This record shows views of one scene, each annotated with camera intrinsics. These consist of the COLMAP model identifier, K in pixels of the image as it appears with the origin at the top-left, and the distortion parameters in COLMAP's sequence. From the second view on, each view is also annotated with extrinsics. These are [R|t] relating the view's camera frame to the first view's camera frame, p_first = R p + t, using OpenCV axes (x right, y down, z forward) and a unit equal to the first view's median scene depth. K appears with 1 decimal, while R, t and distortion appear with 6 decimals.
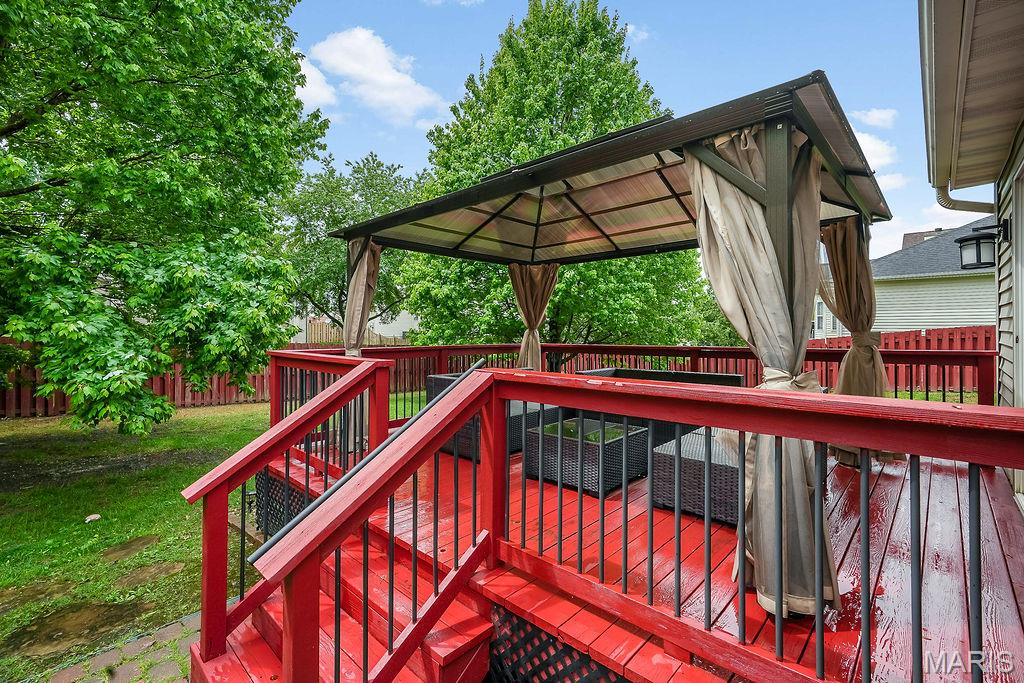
lens RADIAL K [[458.4, 0, 512.6], [0, 458.4, 334.6], [0, 0, 1]] dist [-0.004704, 0.001127]
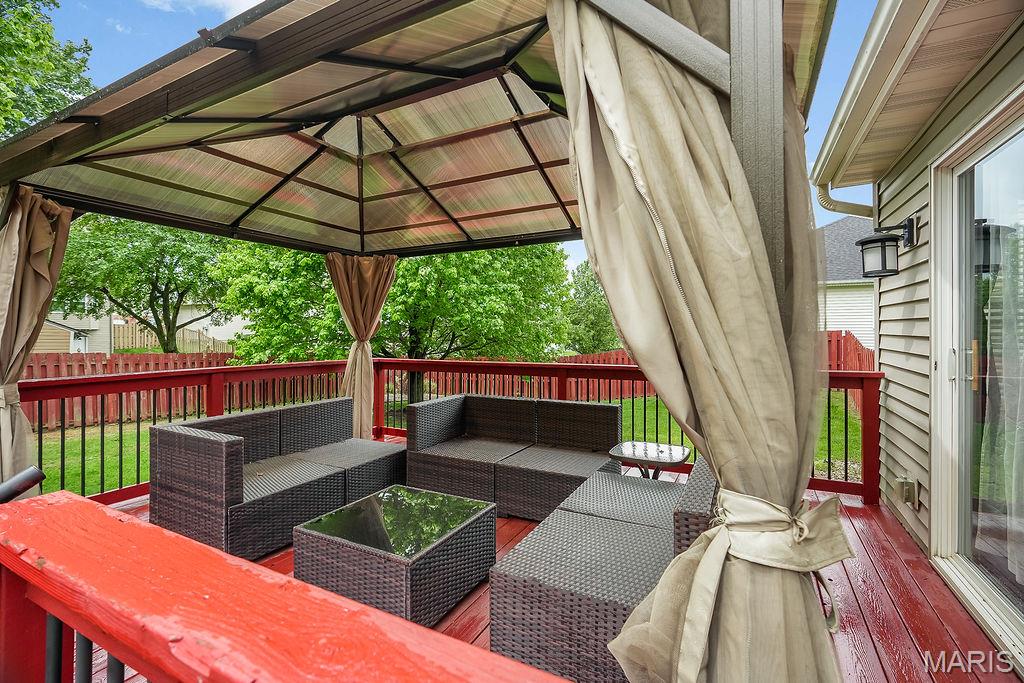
lens RADIAL K [[458.4, 0, 512.1], [0, 458.4, 336.8], [0, 0, 1]] dist [-0.004704, 0.001127]
pose [[0.963765, -0.001976, 0.266746, 0.052569], [0.001009, 0.999992, 0.003762, -0.013623], [-0.266751, -0.003357, 0.963760, 0.134266]]
